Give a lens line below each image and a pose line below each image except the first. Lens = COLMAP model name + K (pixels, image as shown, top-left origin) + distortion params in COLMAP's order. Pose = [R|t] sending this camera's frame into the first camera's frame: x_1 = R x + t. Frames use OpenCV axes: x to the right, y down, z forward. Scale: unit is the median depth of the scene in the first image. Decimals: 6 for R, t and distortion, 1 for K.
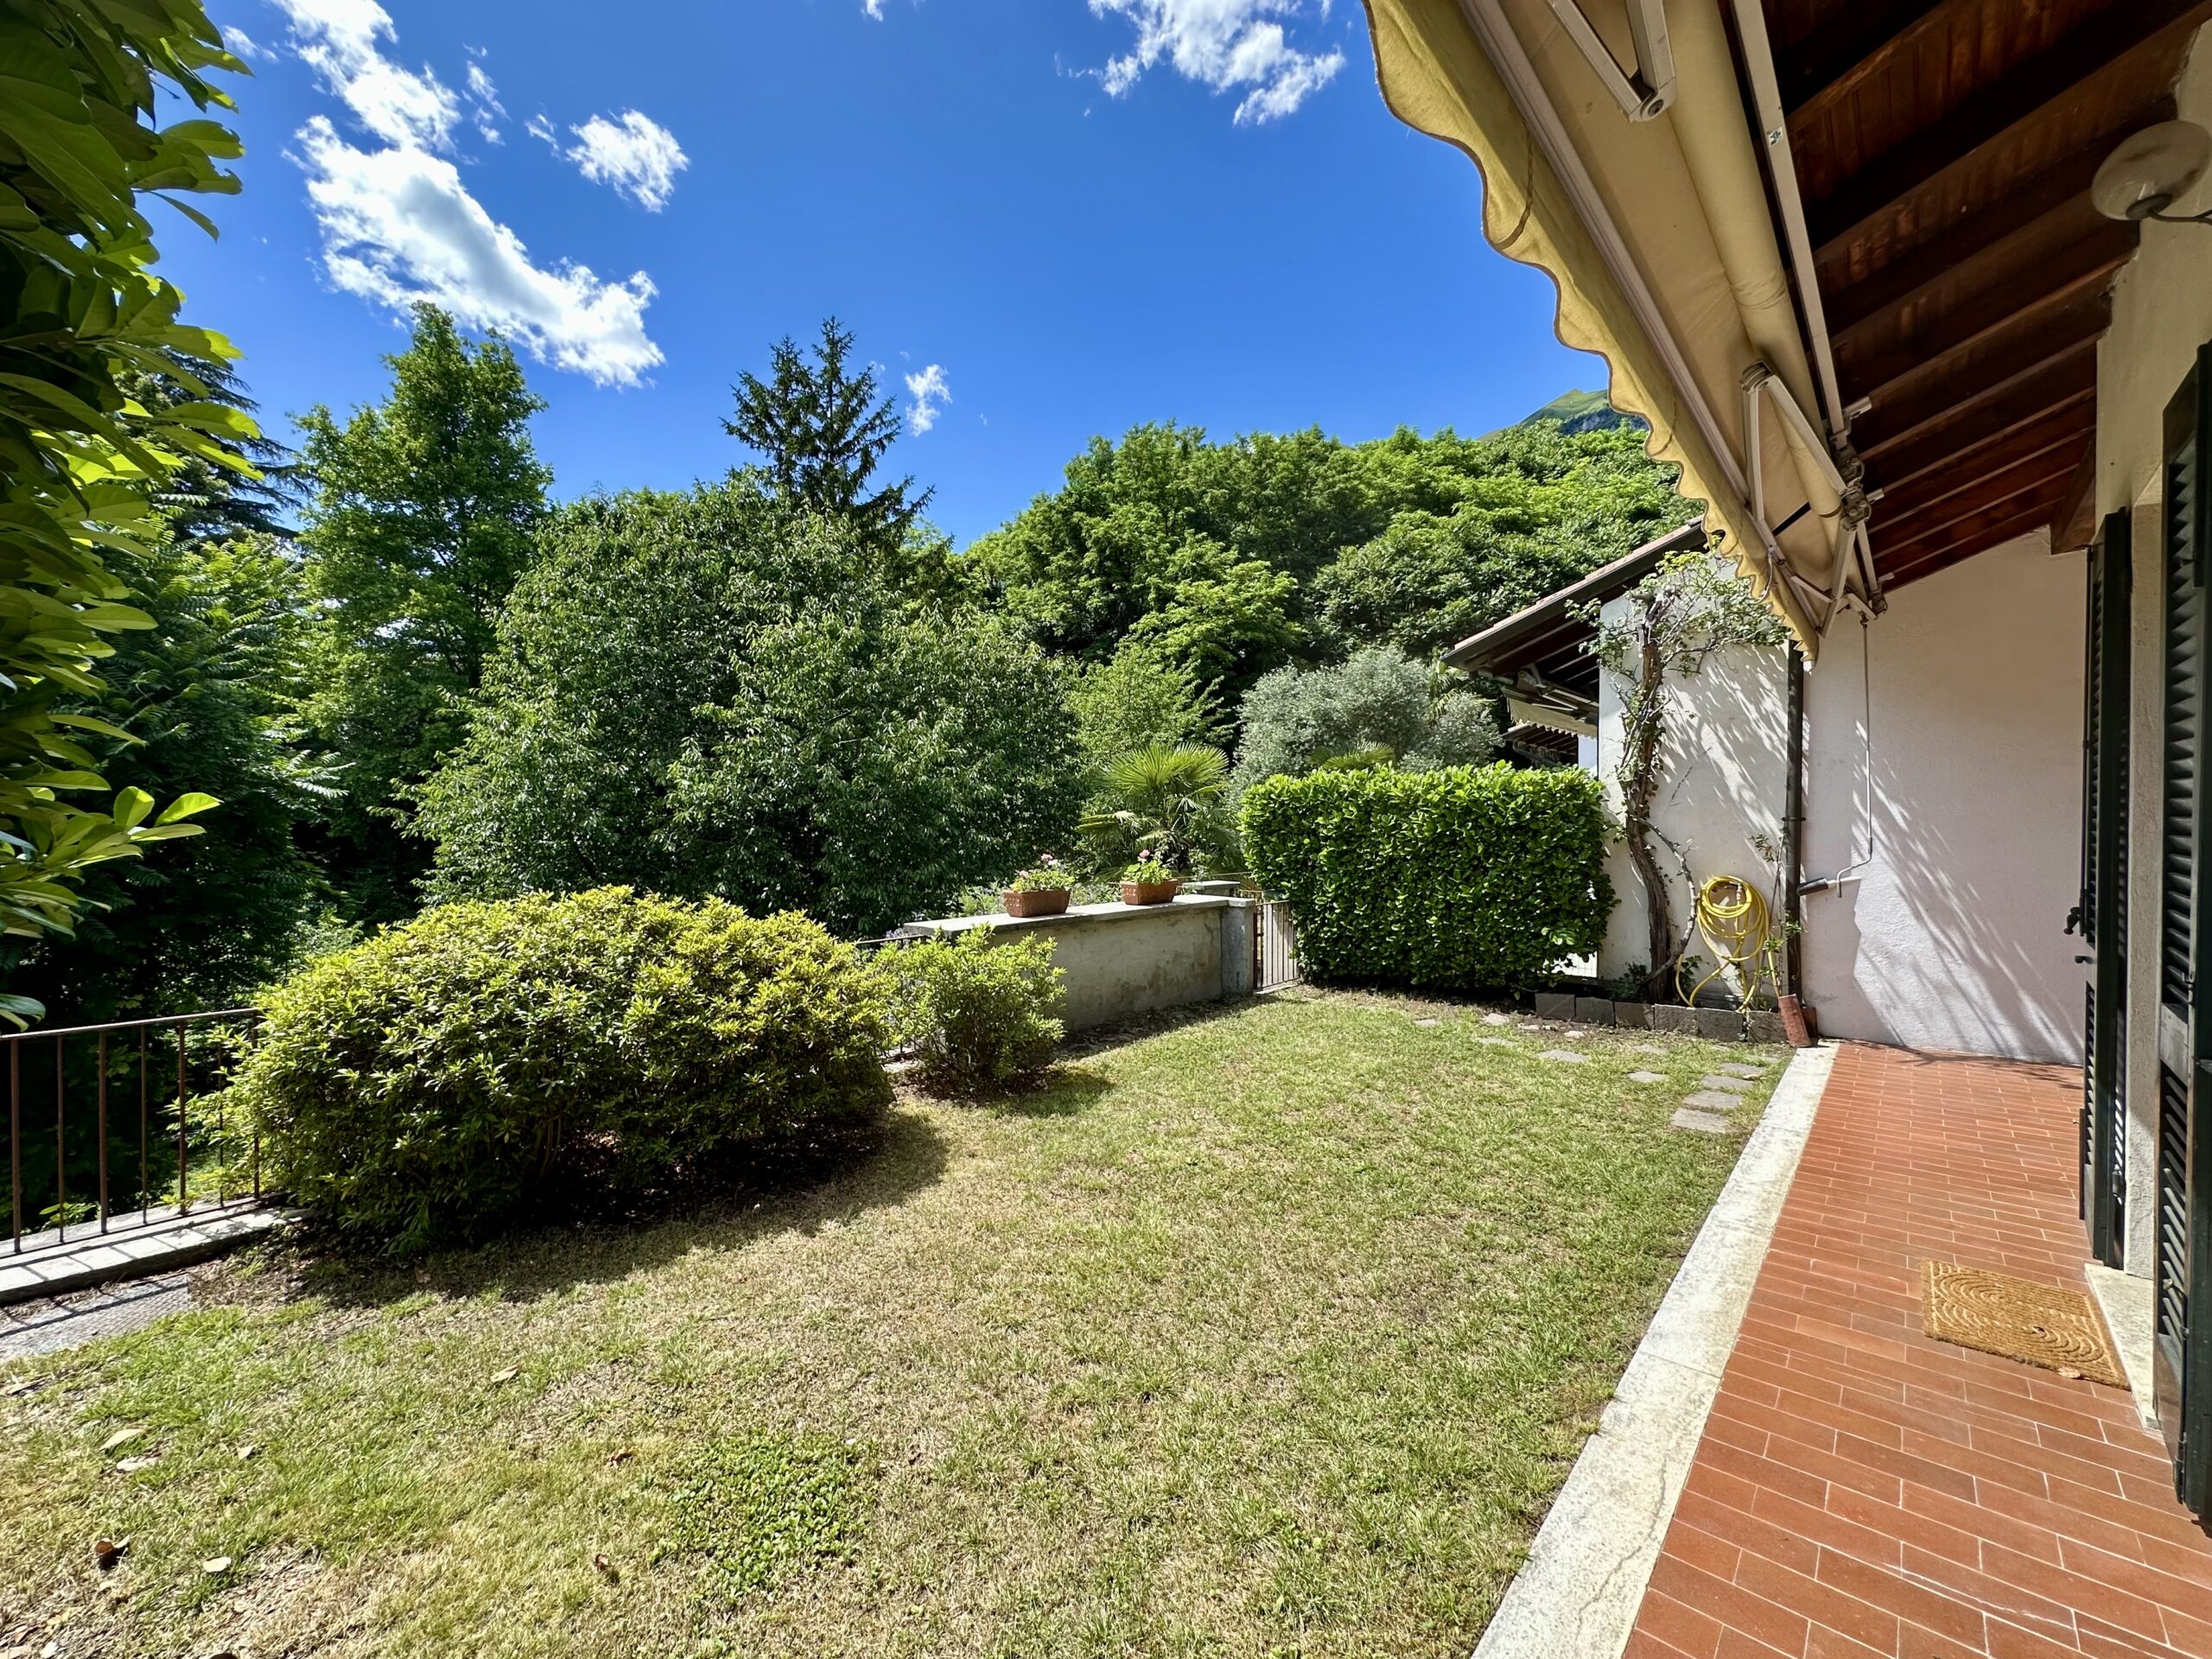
lens RADIAL K [[883.8, 0, 1106.0], [0, 883.8, 829.5], [0, 0, 1]] dist [-0.000977, 0.000111]
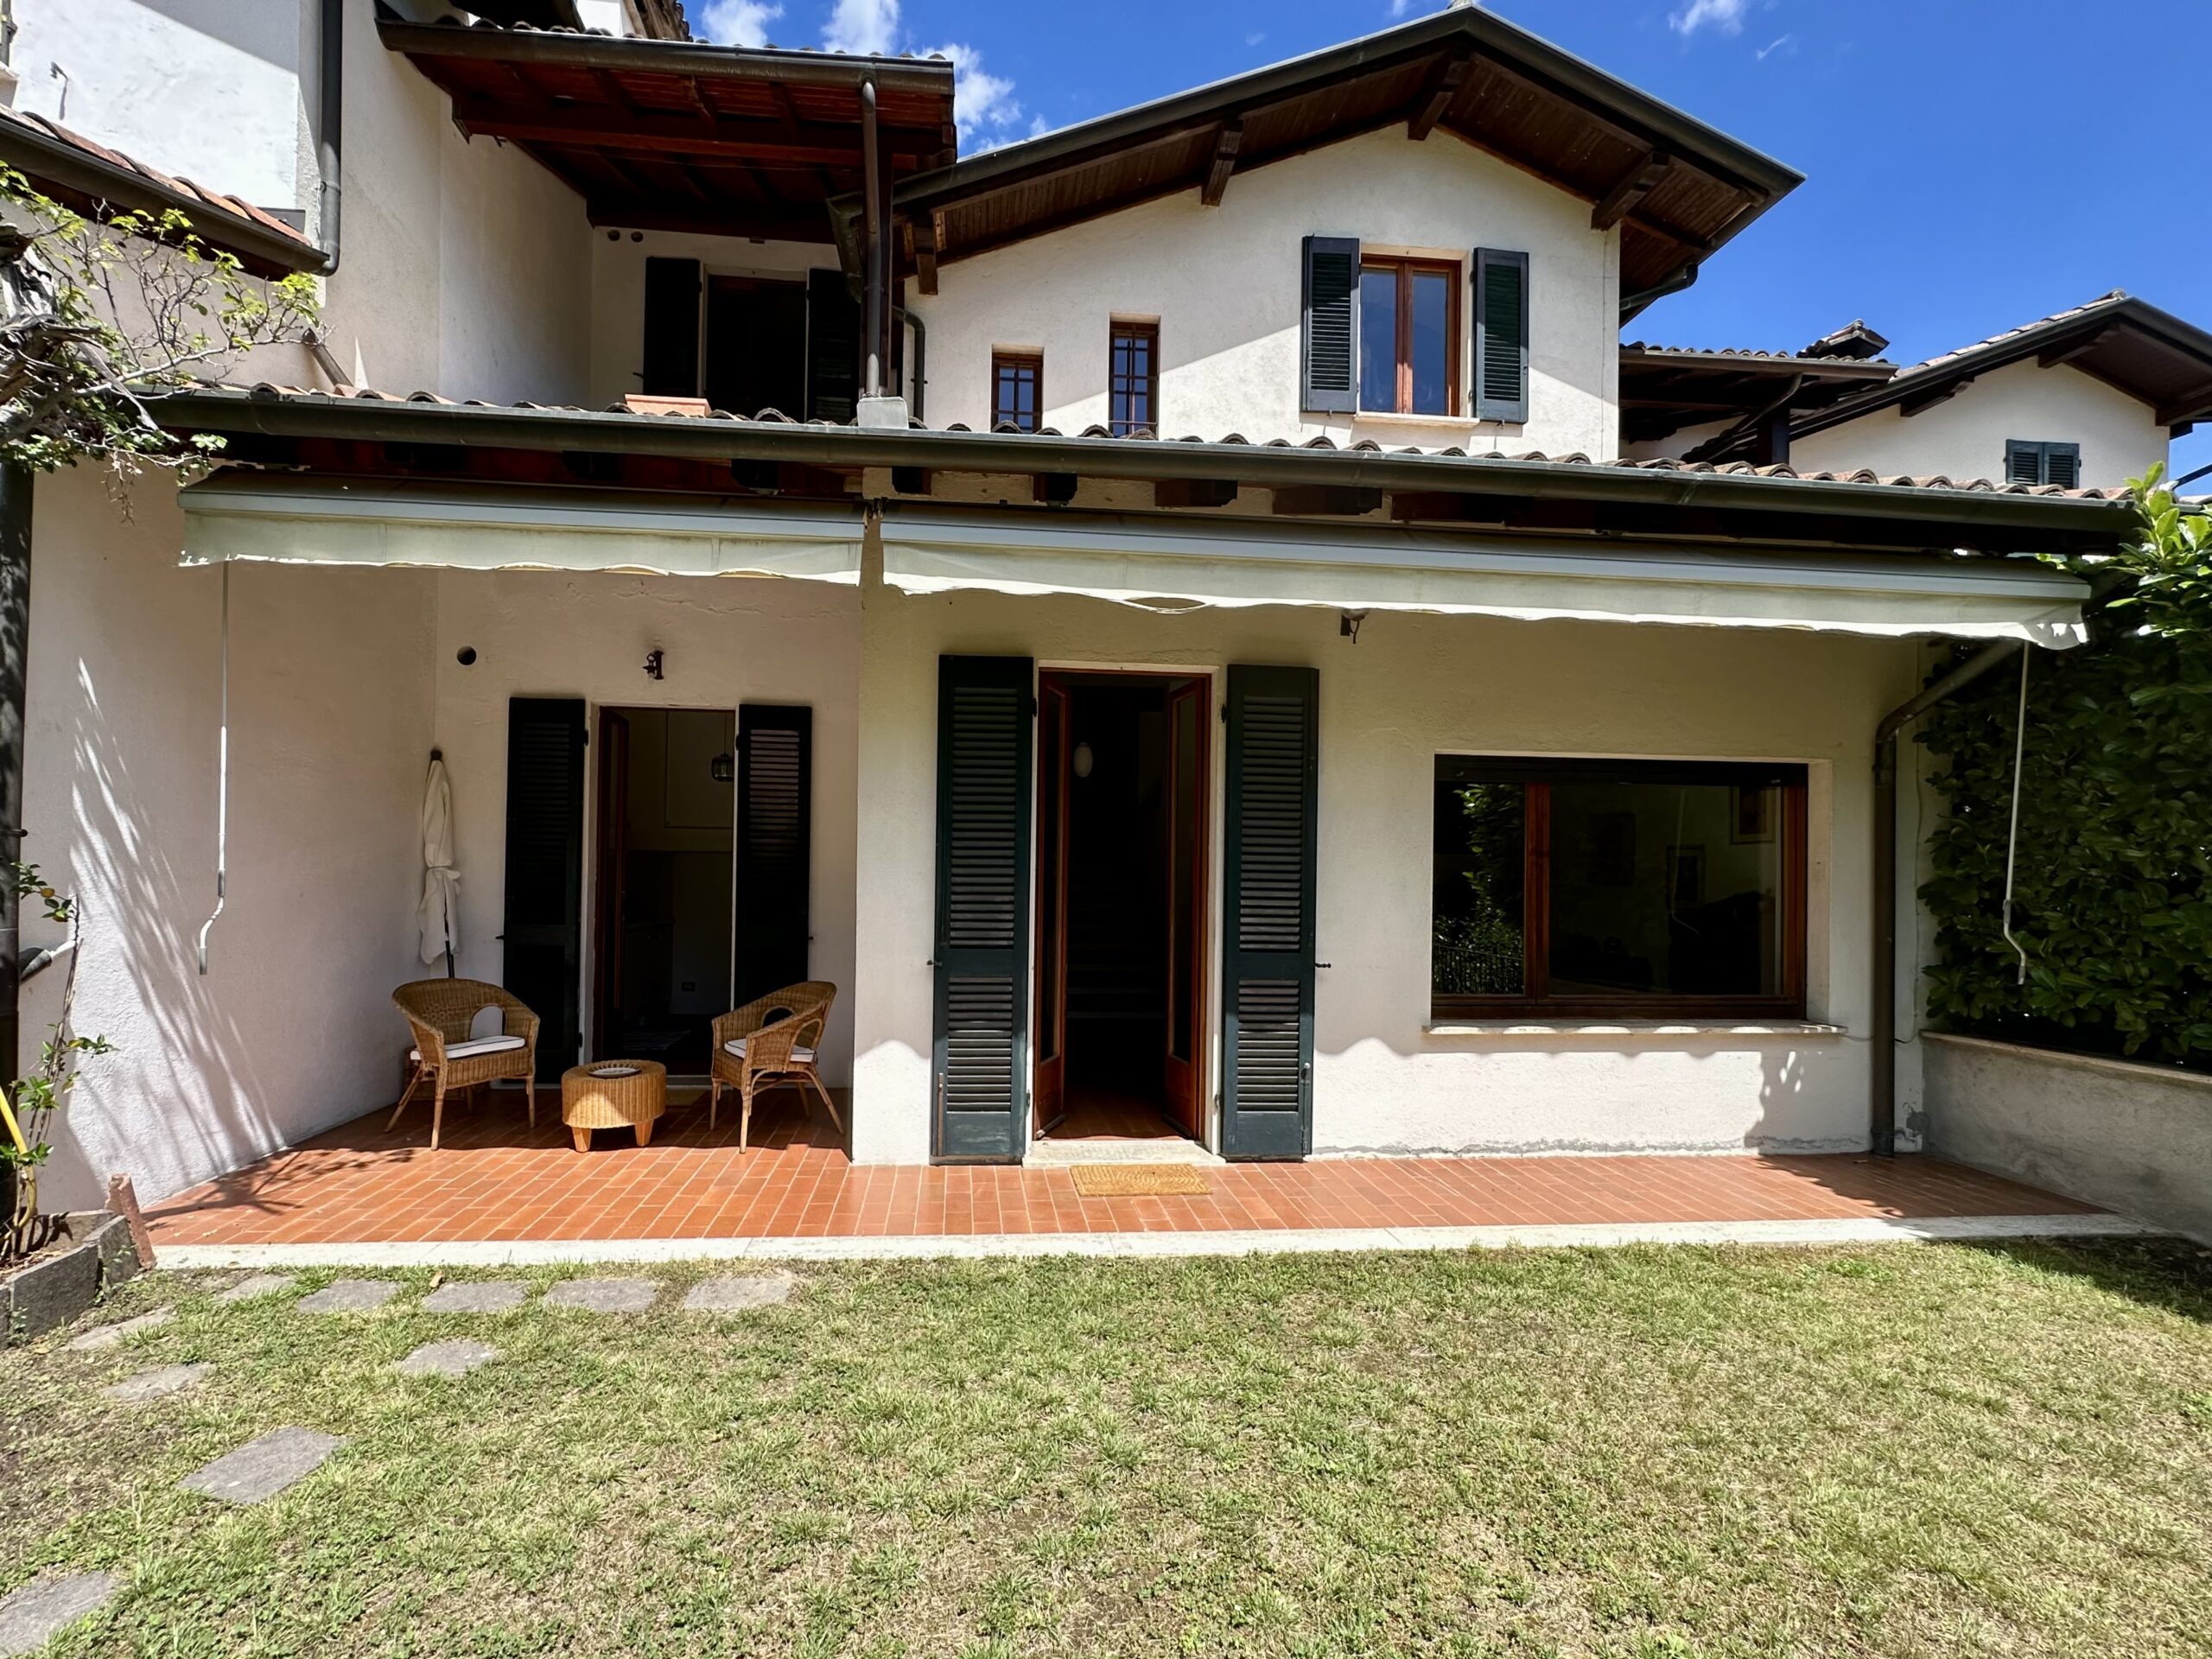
lens RADIAL K [[948.7, 0, 1042.8], [0, 948.7, 868.7], [0, 0, 1]] dist [-0.003087, 0.000311]
pose [[-0.736714, -0.004002, 0.676193, 0.011500], [-0.009207, 0.999949, -0.004112, 0.006223], [-0.676142, -0.009255, -0.736713, 1.522767]]
